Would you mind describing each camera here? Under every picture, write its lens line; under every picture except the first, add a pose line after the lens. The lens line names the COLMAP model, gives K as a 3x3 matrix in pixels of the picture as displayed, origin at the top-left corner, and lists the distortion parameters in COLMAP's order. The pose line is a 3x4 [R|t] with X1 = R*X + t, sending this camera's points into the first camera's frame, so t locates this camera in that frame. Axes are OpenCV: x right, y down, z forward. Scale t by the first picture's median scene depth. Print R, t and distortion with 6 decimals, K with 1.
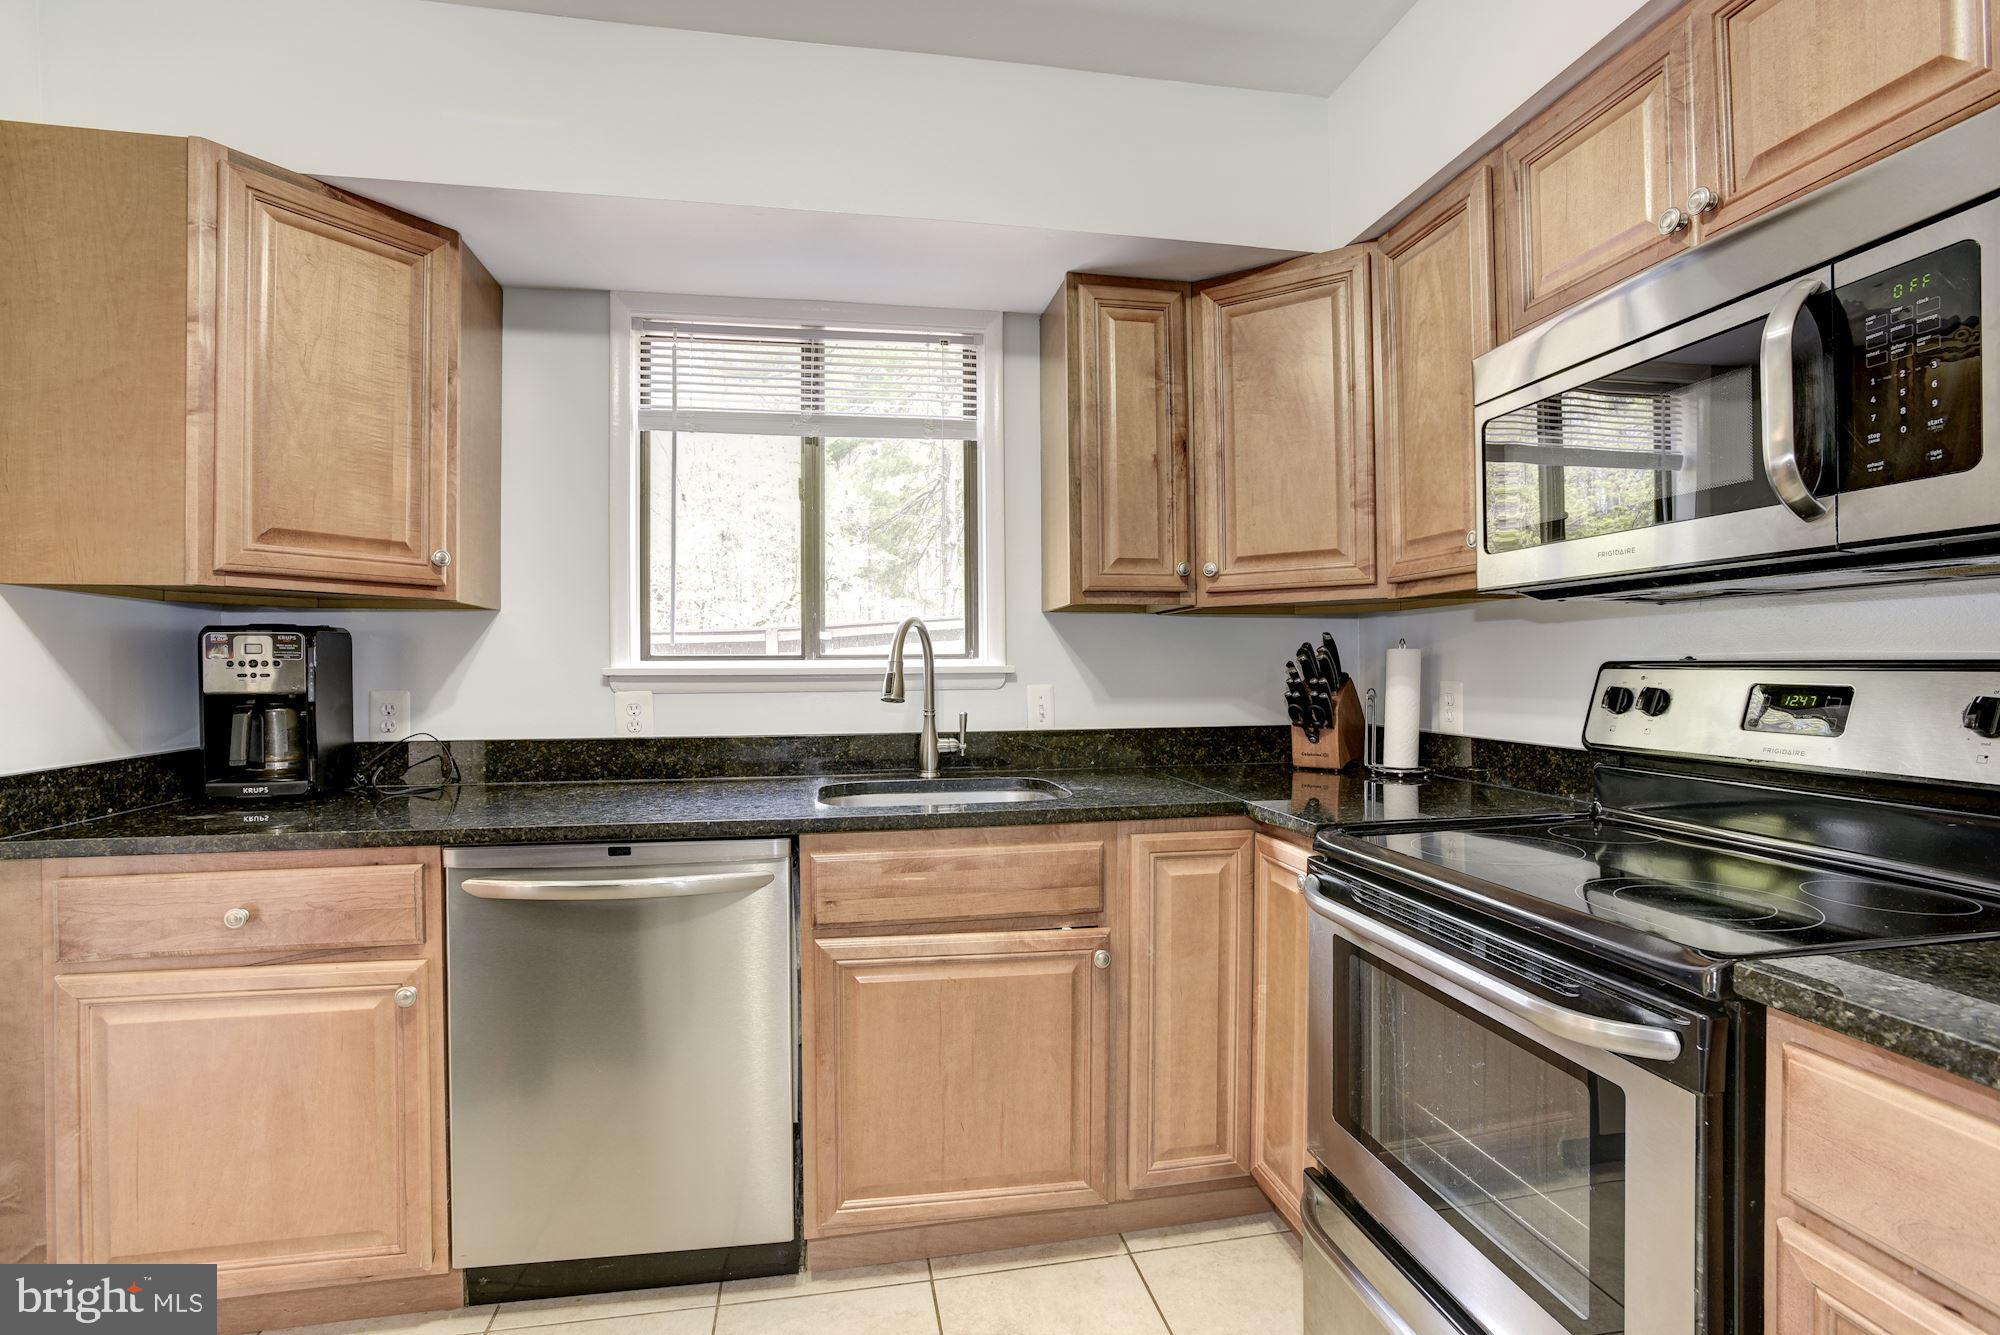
lens RADIAL K [[951.3, 0, 1000.0], [0, 951.3, 667.5], [0, 0, 1]] dist [-0.060138, 0.029610]
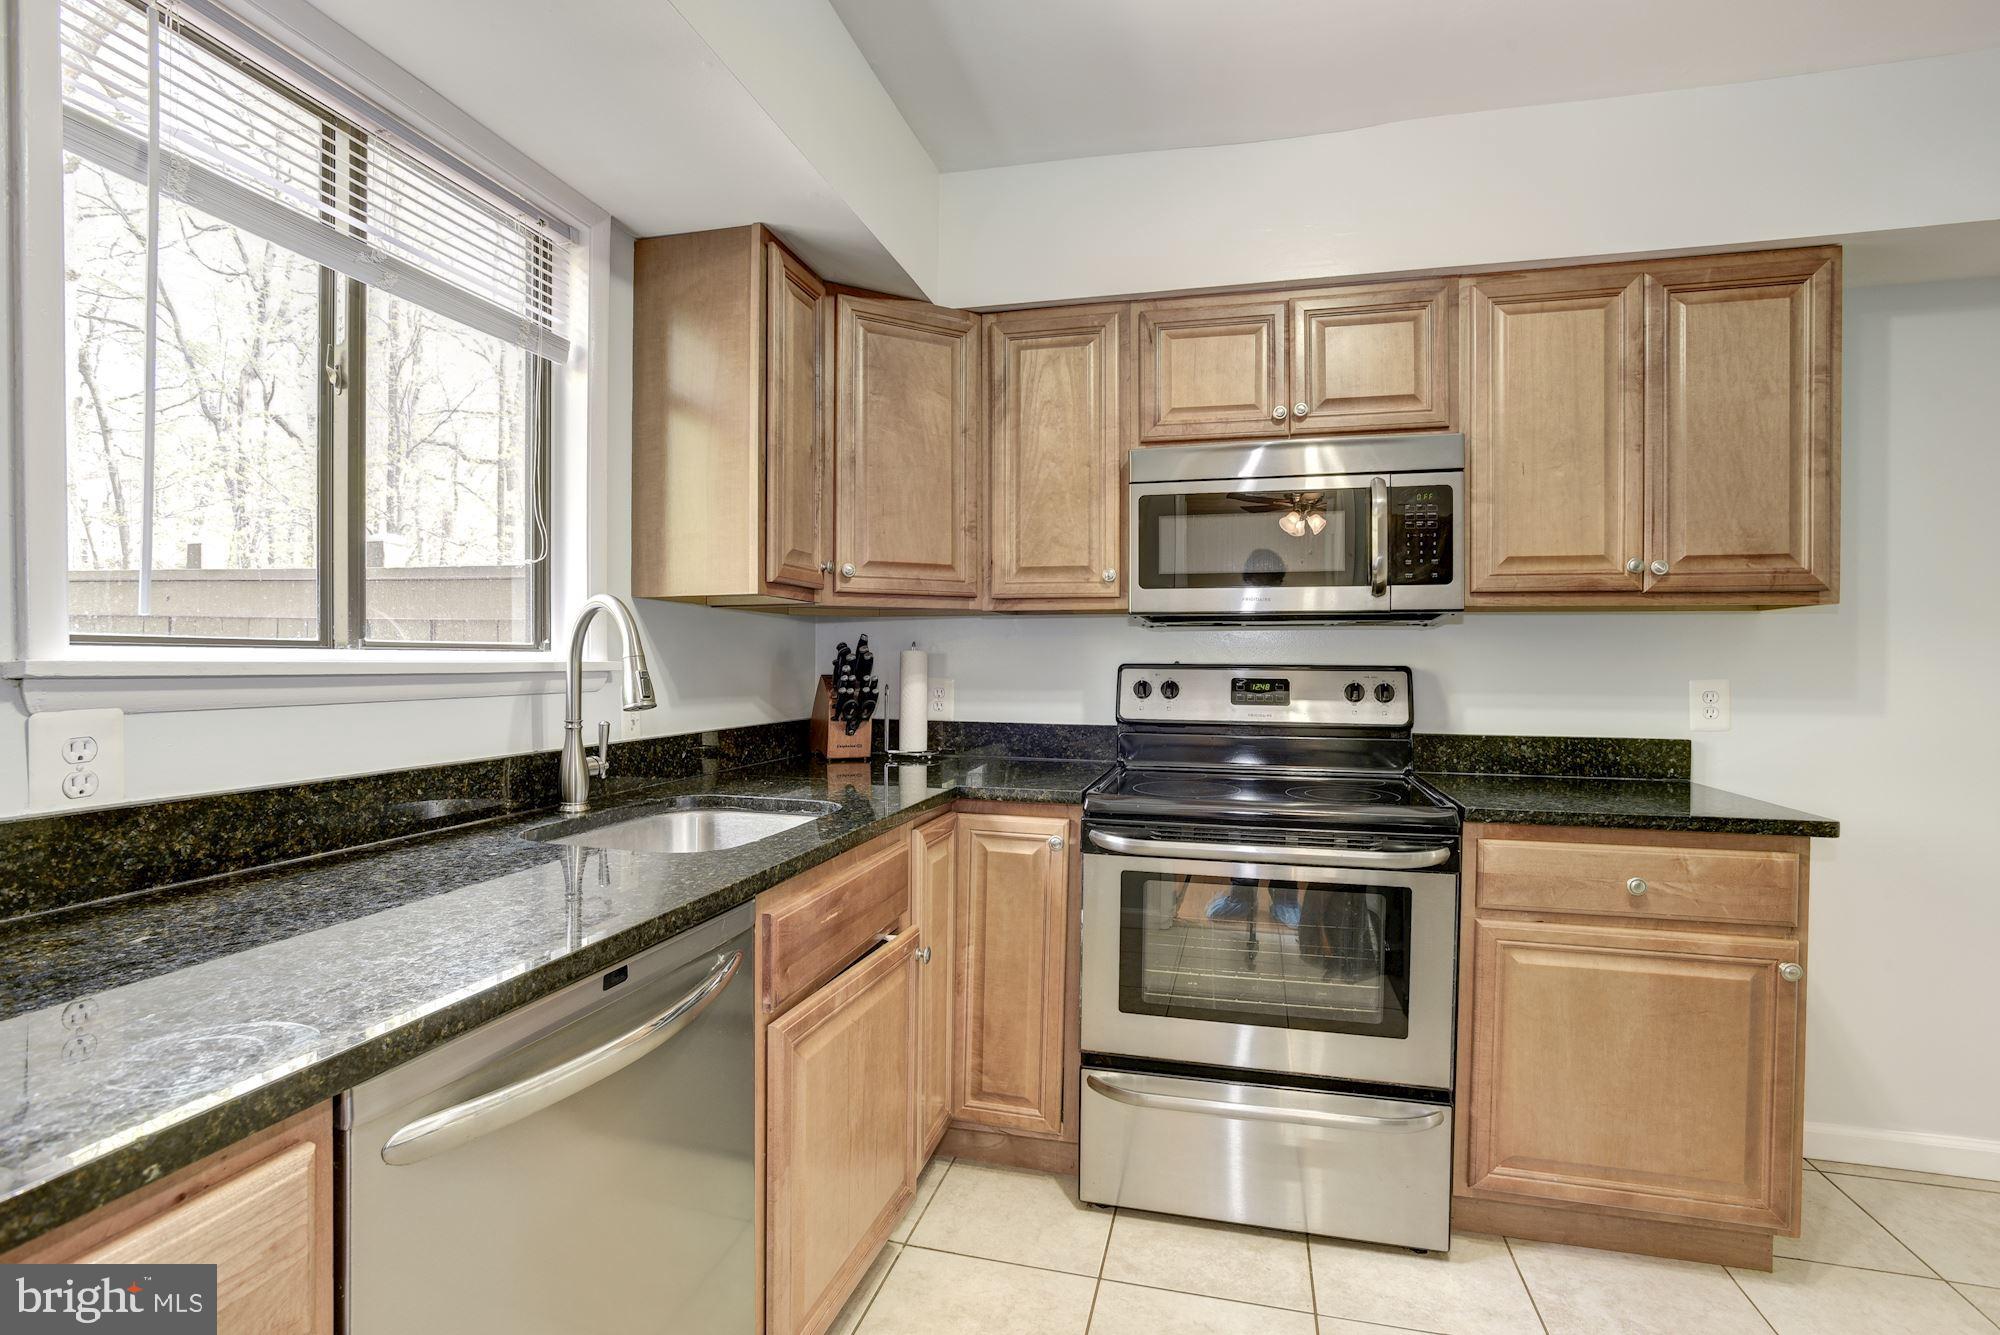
lens RADIAL K [[951.3, 0, 1000.0], [0, 951.3, 667.5], [0, 0, 1]] dist [-0.060138, 0.029610]
pose [[0.425877, 0.003363, 0.904775, -0.664178], [-0.006642, 0.999978, -0.000590, 0.001583], [-0.904757, -0.005758, 0.425890, 0.430921]]
